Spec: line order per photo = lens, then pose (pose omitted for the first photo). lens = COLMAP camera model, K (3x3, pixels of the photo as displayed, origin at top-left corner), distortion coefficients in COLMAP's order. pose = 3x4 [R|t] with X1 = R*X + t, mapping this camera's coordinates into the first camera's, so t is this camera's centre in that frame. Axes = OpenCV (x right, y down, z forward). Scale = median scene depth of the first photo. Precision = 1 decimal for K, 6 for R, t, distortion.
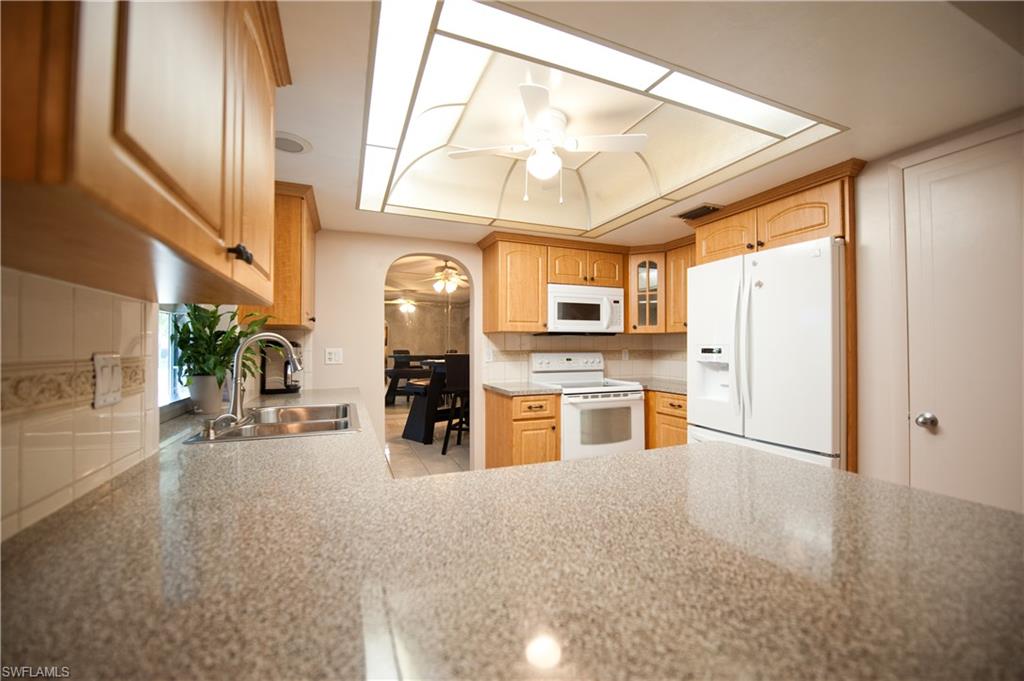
lens RADIAL K [[407.0, 0, 507.7], [0, 407.0, 343.2], [0, 0, 1]] dist [-0.018516, -0.001039]
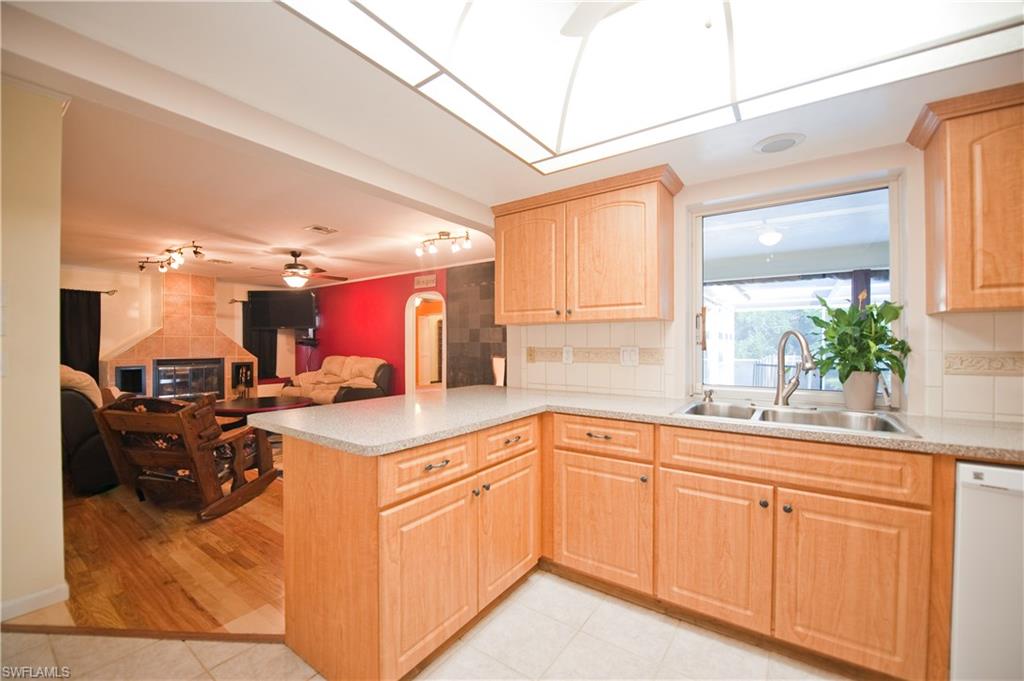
lens RADIAL K [[407.0, 0, 509.7], [0, 407.0, 343.8], [0, 0, 1]] dist [-0.018516, -0.001039]
pose [[-0.839499, 0.002362, -0.543356, 0.312388], [0.007091, 0.999953, -0.006610, 0.006101], [0.543315, -0.009402, -0.839476, 0.802725]]
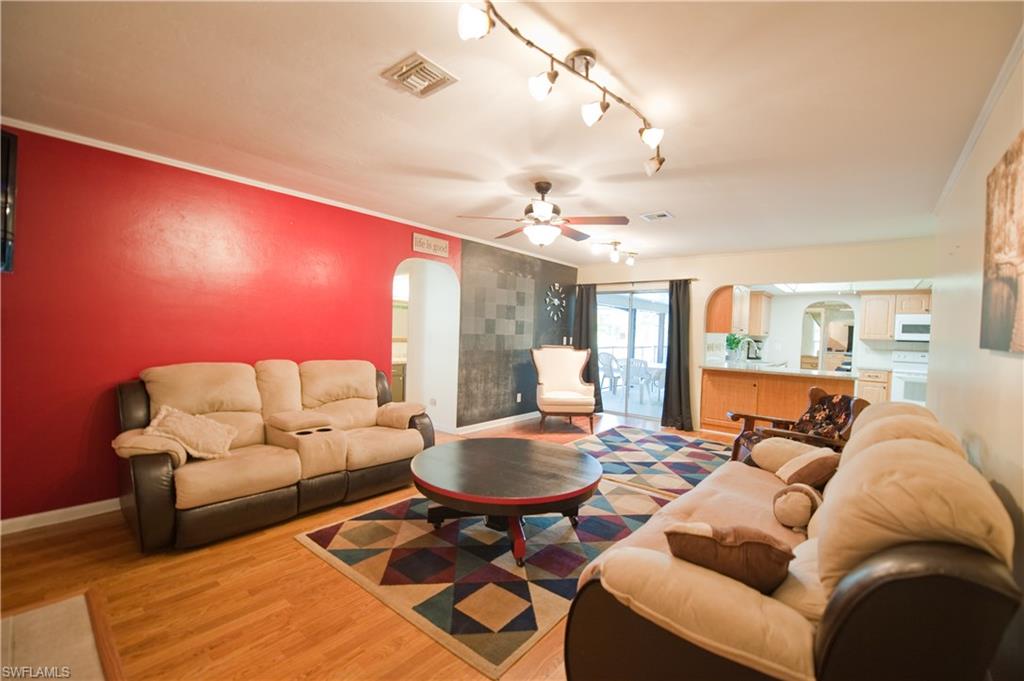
lens RADIAL K [[423.0, 0, 509.6], [0, 423.0, 341.5], [0, 0, 1]] dist [-0.023027, -0.000123]
pose [[0.467478, 0.037596, -0.883205, 0.991234], [-0.023718, 0.999269, 0.029983, -0.035907], [0.883686, 0.006931, 0.468028, -1.518163]]
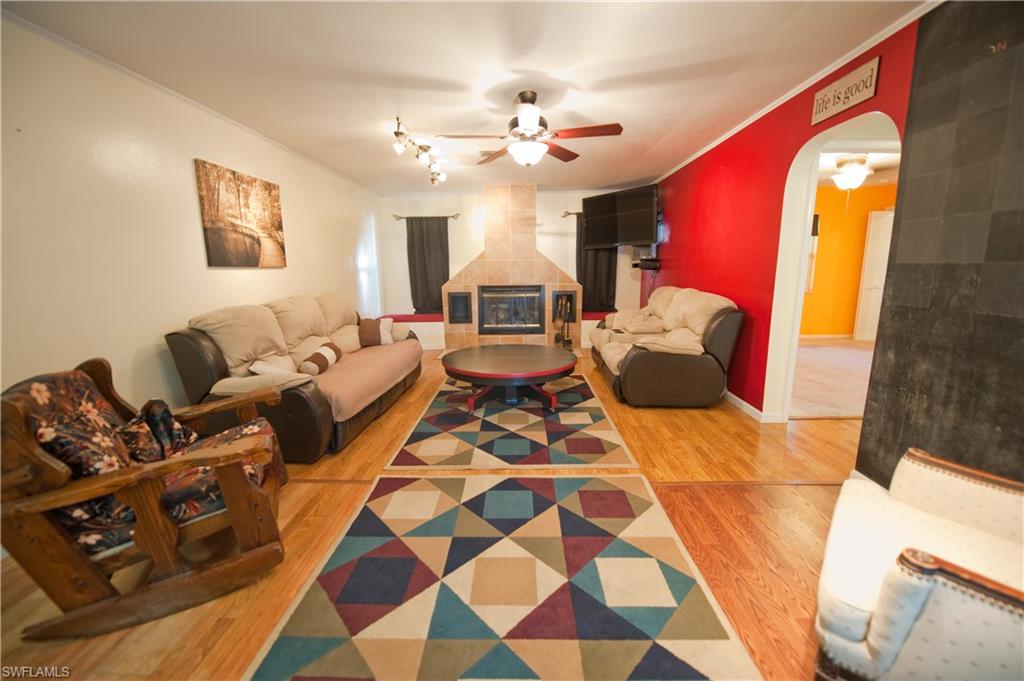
lens RADIAL K [[407.0, 0, 511.4], [0, 407.0, 343.8], [0, 0, 1]] dist [-0.018516, -0.001039]
pose [[-0.914421, -0.063071, 0.399820, -0.190884], [0.009021, 0.984364, 0.175913, -0.005863], [-0.404663, 0.164465, -0.899555, -0.128369]]
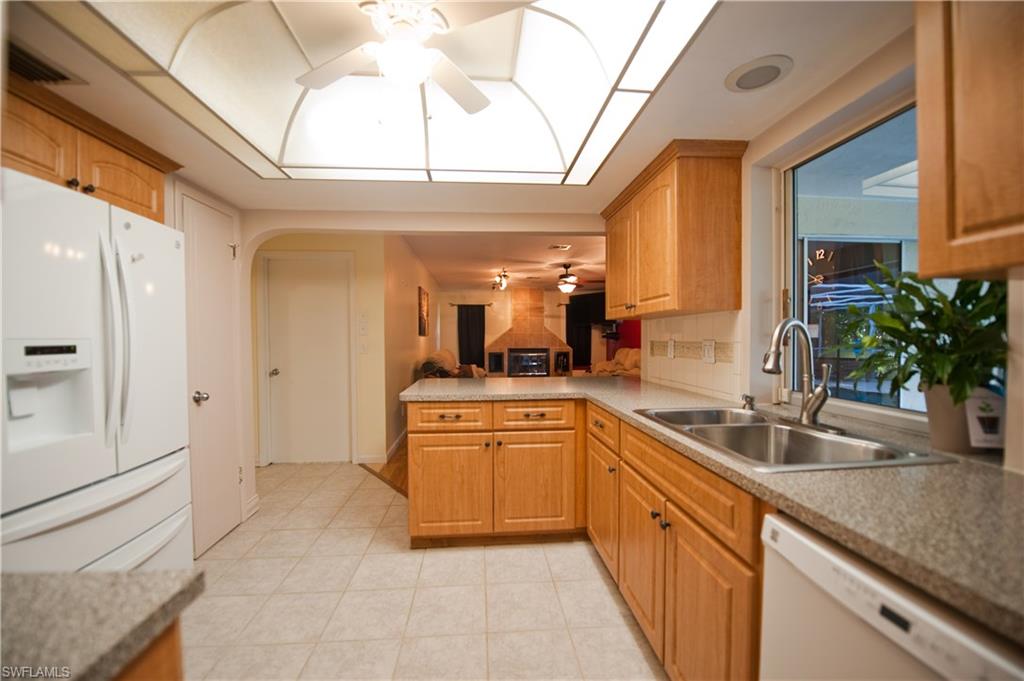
lens RADIAL K [[407.0, 0, 510.6], [0, 407.0, 342.1], [0, 0, 1]] dist [-0.018516, -0.001039]
pose [[-0.955992, 0.003335, 0.293374, -0.171468], [0.004076, 0.999990, 0.001914, 0.007785], [-0.293365, 0.003026, -0.955996, 1.020099]]
